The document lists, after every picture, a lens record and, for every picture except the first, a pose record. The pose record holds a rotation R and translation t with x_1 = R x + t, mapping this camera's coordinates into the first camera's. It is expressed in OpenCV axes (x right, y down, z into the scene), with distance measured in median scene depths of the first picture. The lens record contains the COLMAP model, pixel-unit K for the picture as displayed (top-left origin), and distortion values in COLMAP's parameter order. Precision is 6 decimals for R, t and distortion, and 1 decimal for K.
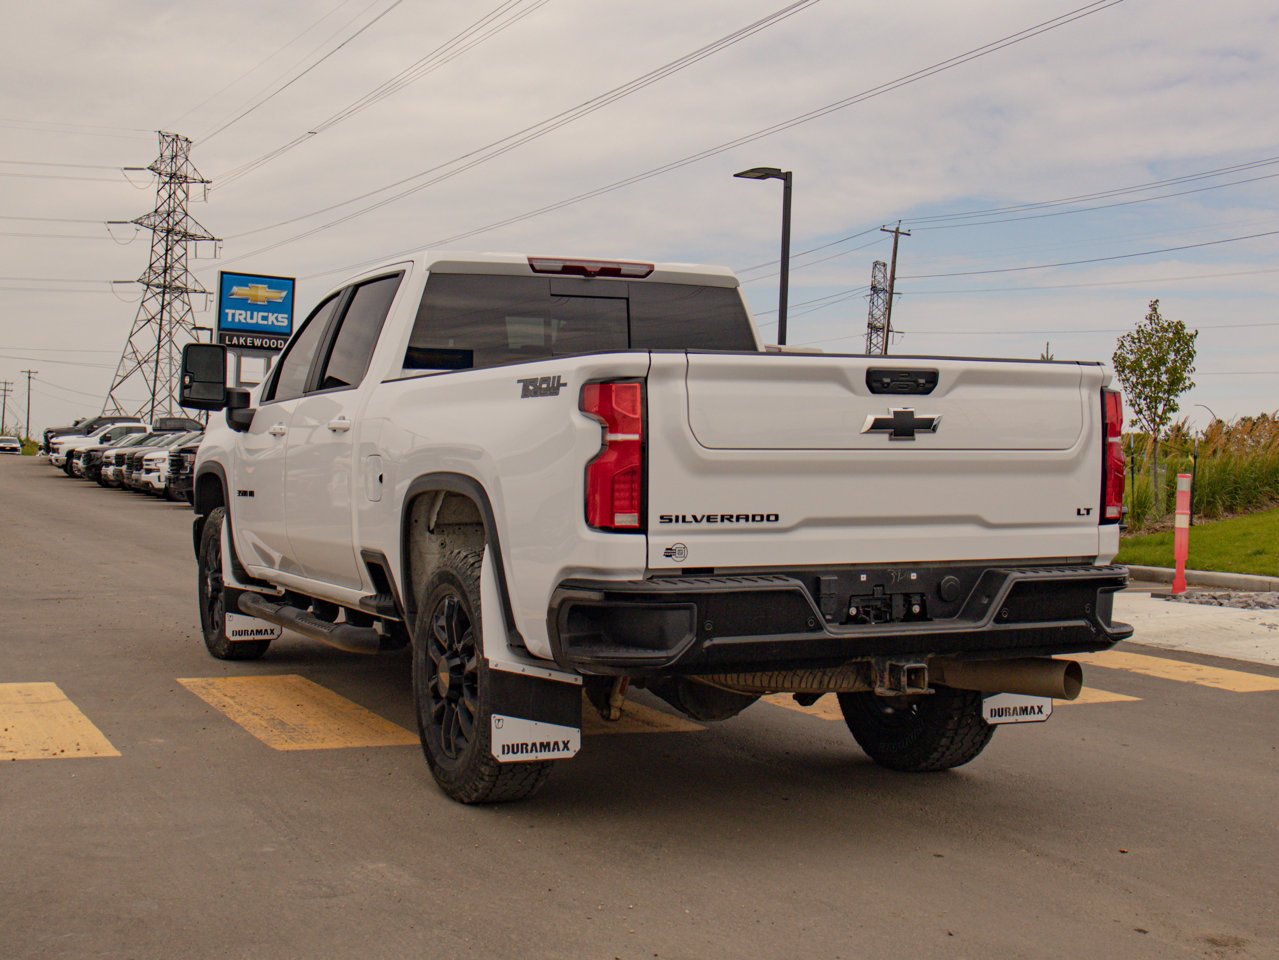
lens RADIAL K [[1793.2, 0, 661.3], [0, 1793.2, 502.4], [0, 0, 1]] dist [0.037745, 0.000000]
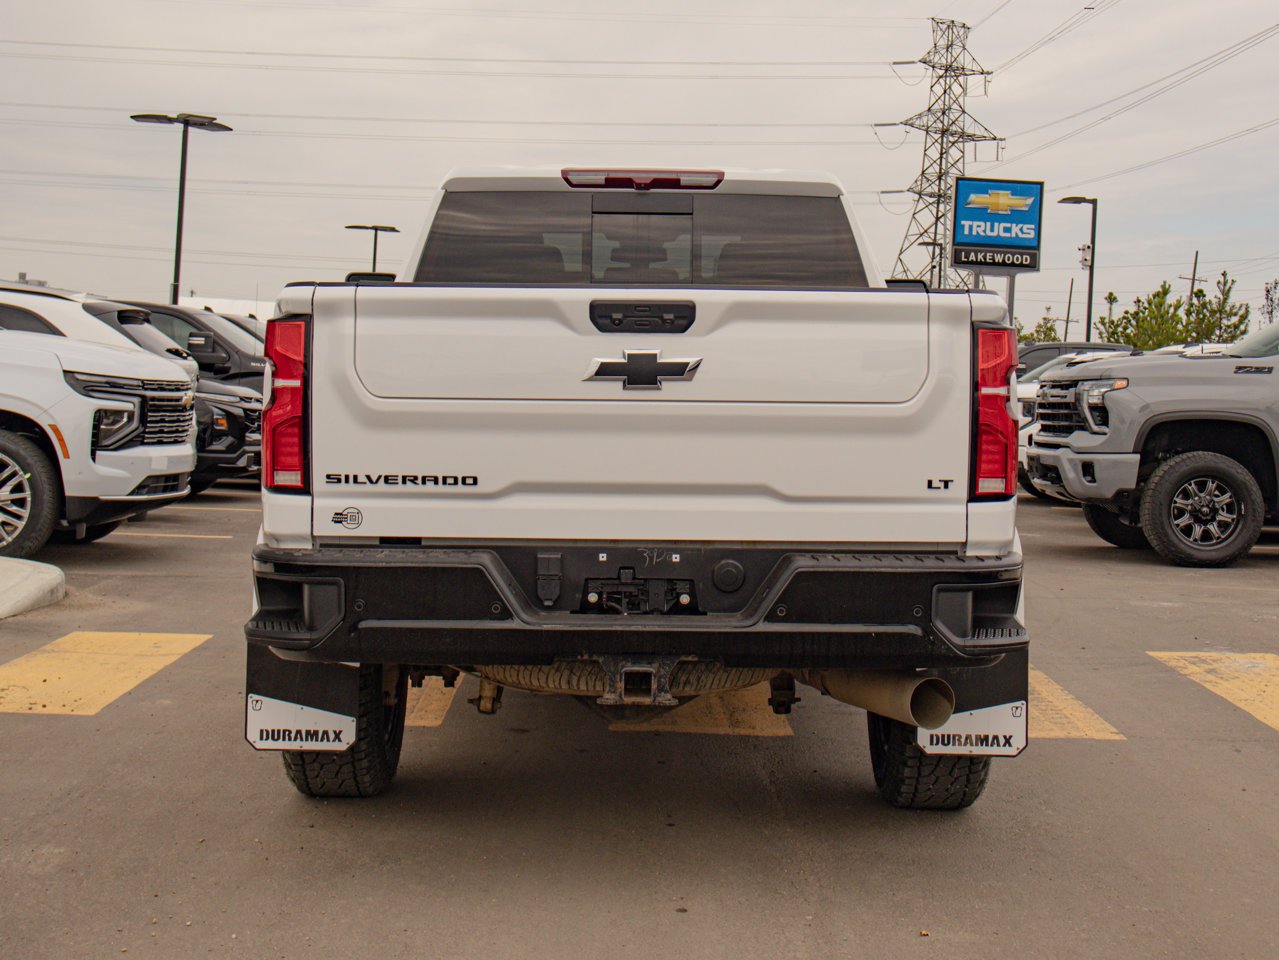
lens RADIAL K [[2137.0, 0, 681.3], [0, 2137.0, 409.7], [0, 0, 1]] dist [0.009857, 0.000000]
pose [[0.907392, 0.014200, -0.420045, 0.541177], [-0.021199, 0.999703, -0.011999, -0.013963], [0.419750, 0.019792, 0.907424, 0.129506]]
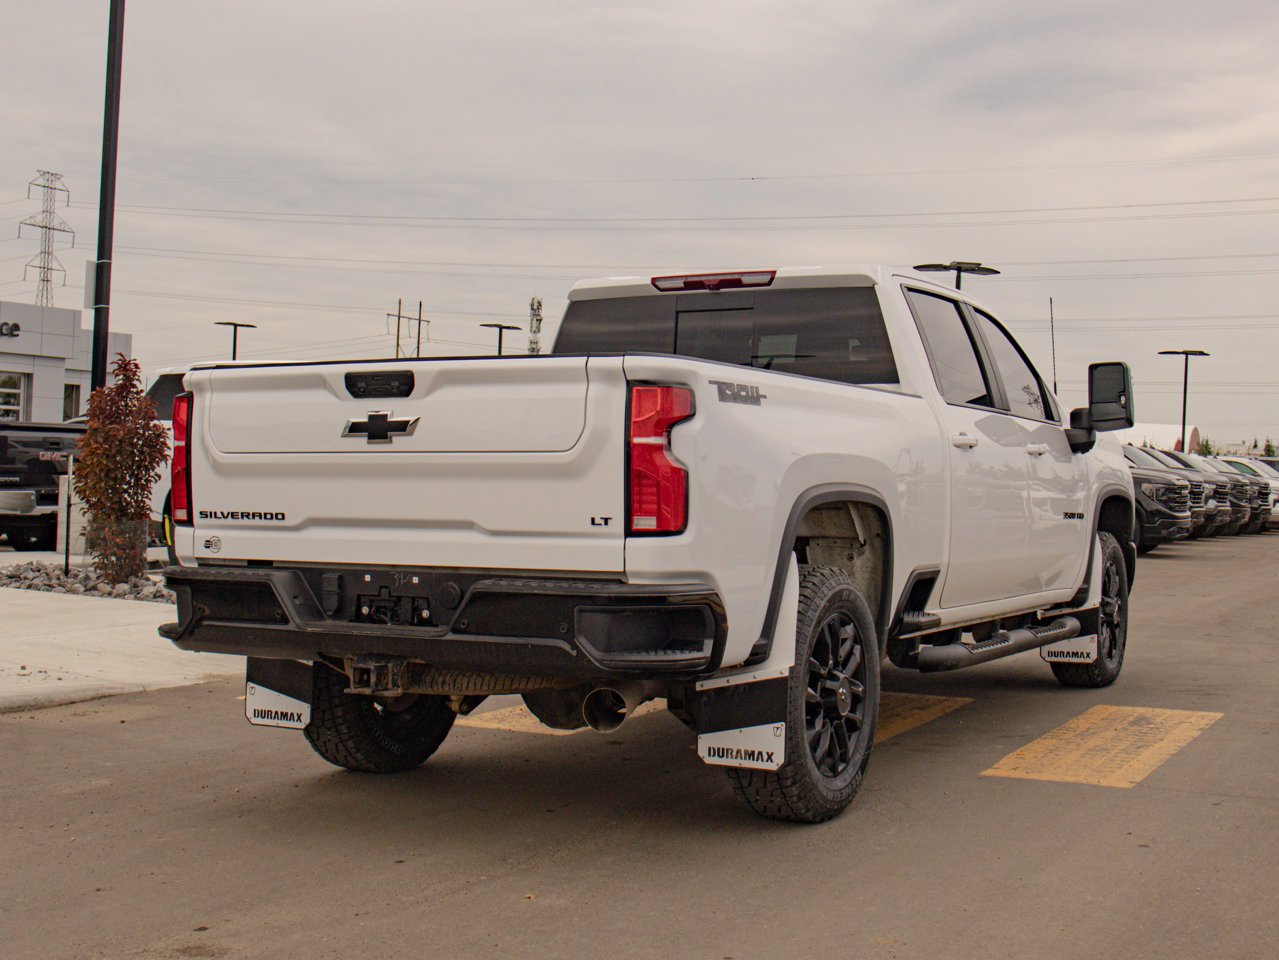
lens RADIAL K [[1793.2, 0, 638.4], [0, 1793.2, 482.0], [0, 0, 1]] dist [0.037745, 0.000000]
pose [[0.584065, 0.001544, -0.811705, 1.011918], [-0.028132, 0.999436, -0.018342, 0.001629], [0.811219, 0.033548, 0.583779, 0.516055]]
